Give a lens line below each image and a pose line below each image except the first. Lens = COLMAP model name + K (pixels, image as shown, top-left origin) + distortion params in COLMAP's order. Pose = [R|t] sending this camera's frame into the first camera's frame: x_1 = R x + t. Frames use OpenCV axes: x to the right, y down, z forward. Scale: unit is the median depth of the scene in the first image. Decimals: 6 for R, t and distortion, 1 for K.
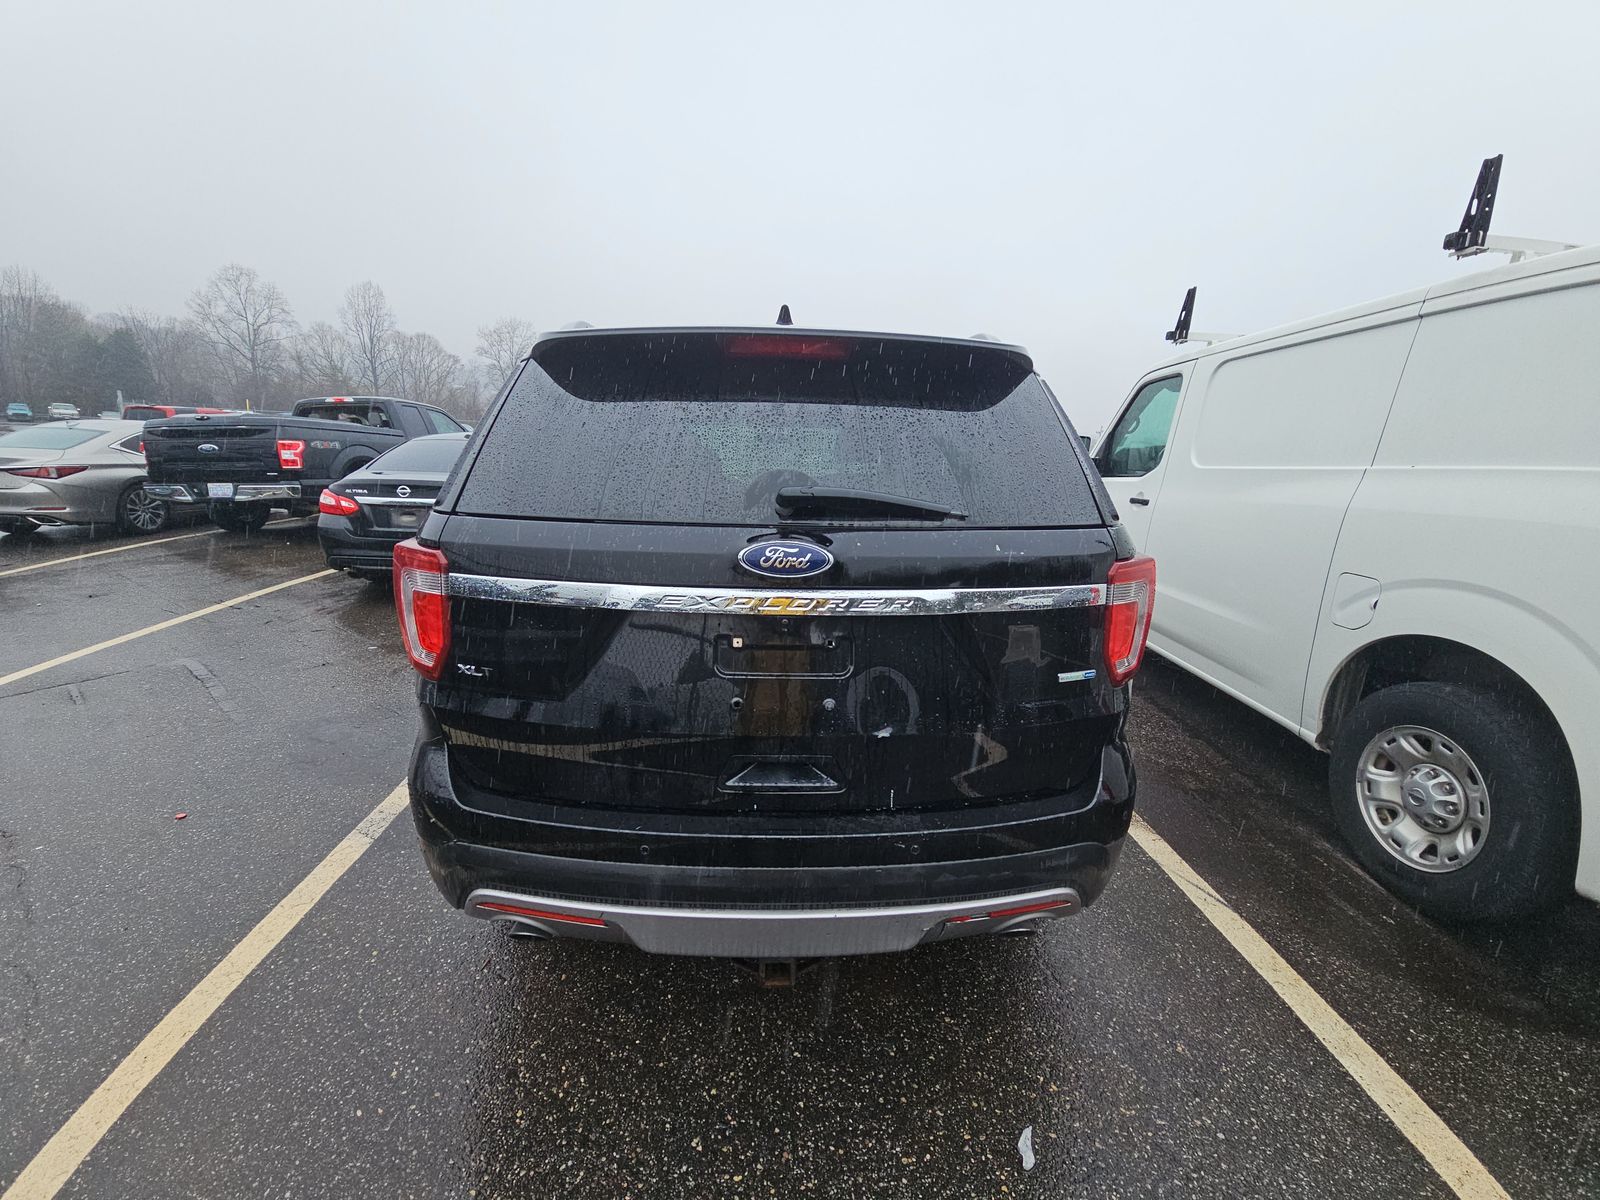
lens RADIAL K [[670.8, 0, 803.4], [0, 670.8, 623.8], [0, 0, 1]] dist [0.024145, -0.023147]
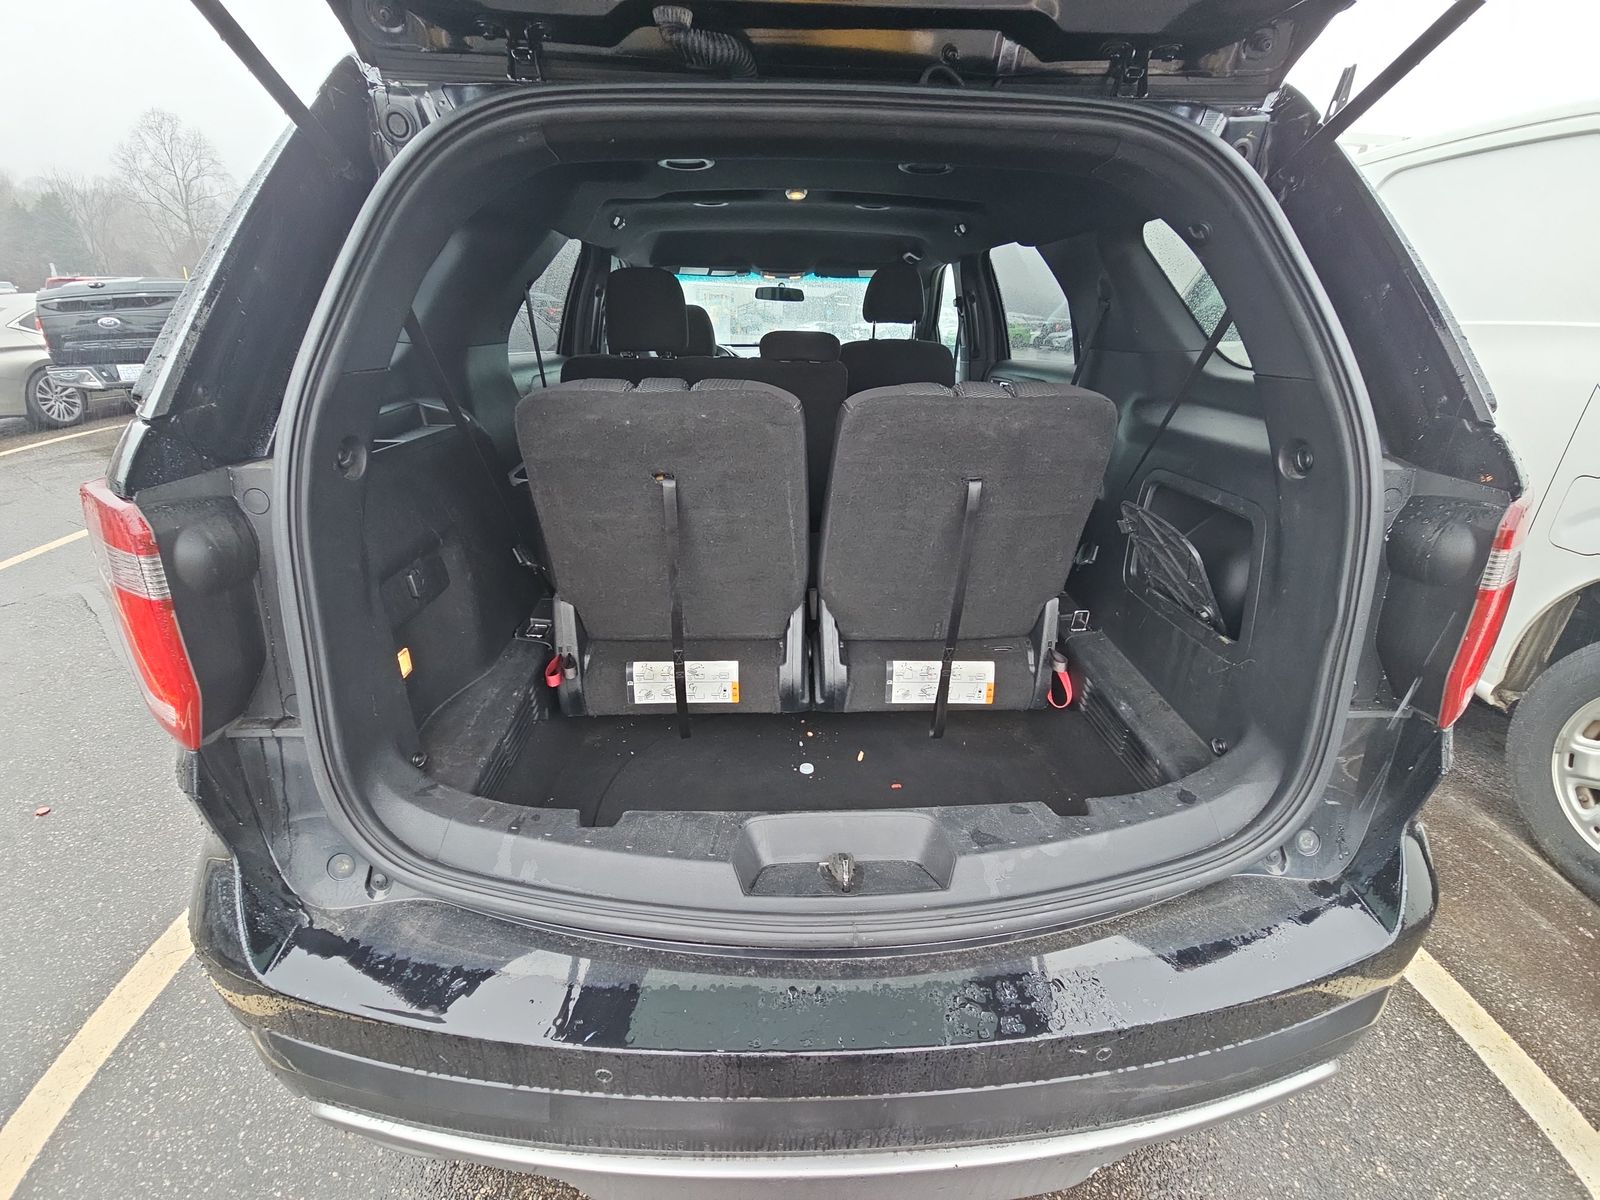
lens RADIAL K [[670.8, 0, 803.4], [0, 670.8, 623.8], [0, 0, 1]] dist [0.024145, -0.023147]
pose [[0.999889, -0.014414, 0.003706, -0.039034], [0.013554, 0.984782, 0.173267, -0.055246], [-0.006147, -0.173198, 0.984868, 0.285951]]
